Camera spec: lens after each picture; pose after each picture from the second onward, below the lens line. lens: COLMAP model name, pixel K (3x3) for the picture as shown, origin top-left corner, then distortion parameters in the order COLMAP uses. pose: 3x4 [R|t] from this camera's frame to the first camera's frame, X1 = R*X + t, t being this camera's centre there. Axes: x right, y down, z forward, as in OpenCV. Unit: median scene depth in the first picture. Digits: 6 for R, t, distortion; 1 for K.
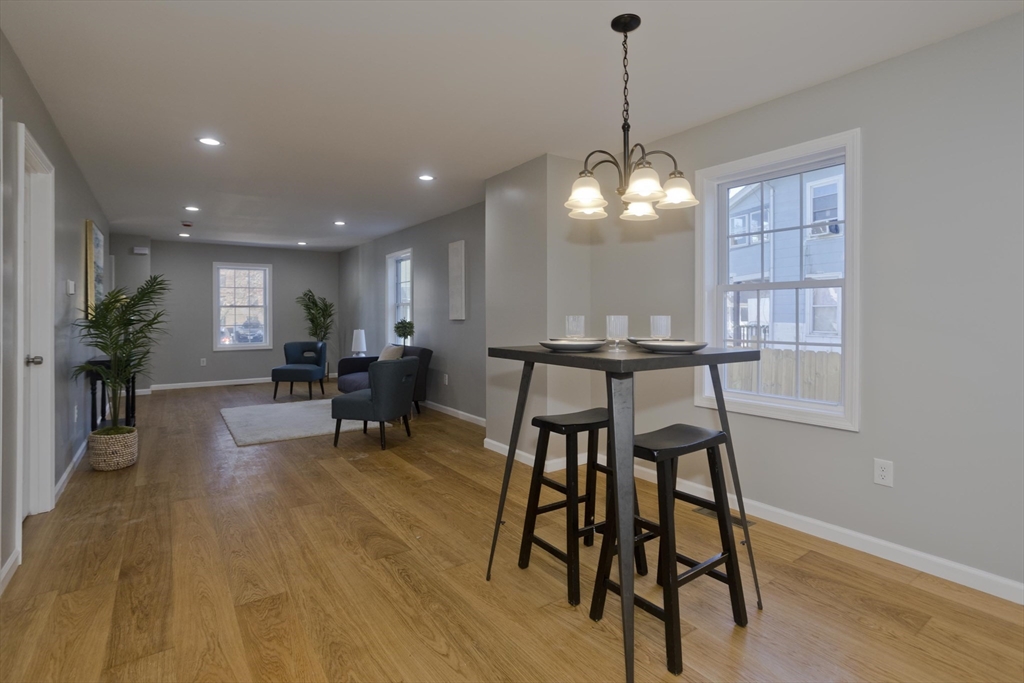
lens RADIAL K [[504.7, 0, 514.6], [0, 504.7, 338.7], [0, 0, 1]] dist [-0.011139, -0.001445]
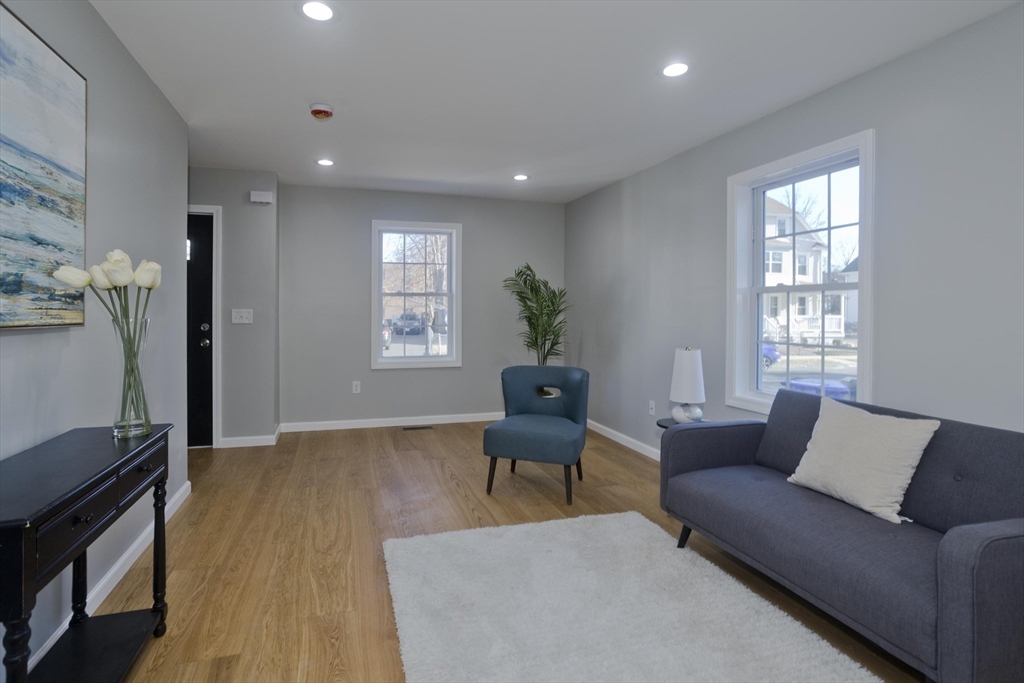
lens RADIAL K [[504.7, 0, 512.3], [0, 504.7, 343.2], [0, 0, 1]] dist [-0.011139, -0.001445]
pose [[0.963538, 0.027071, -0.266199, -0.272349], [-0.020640, 0.999424, 0.026926, -0.025367], [0.266775, -0.020449, 0.963542, 0.456285]]
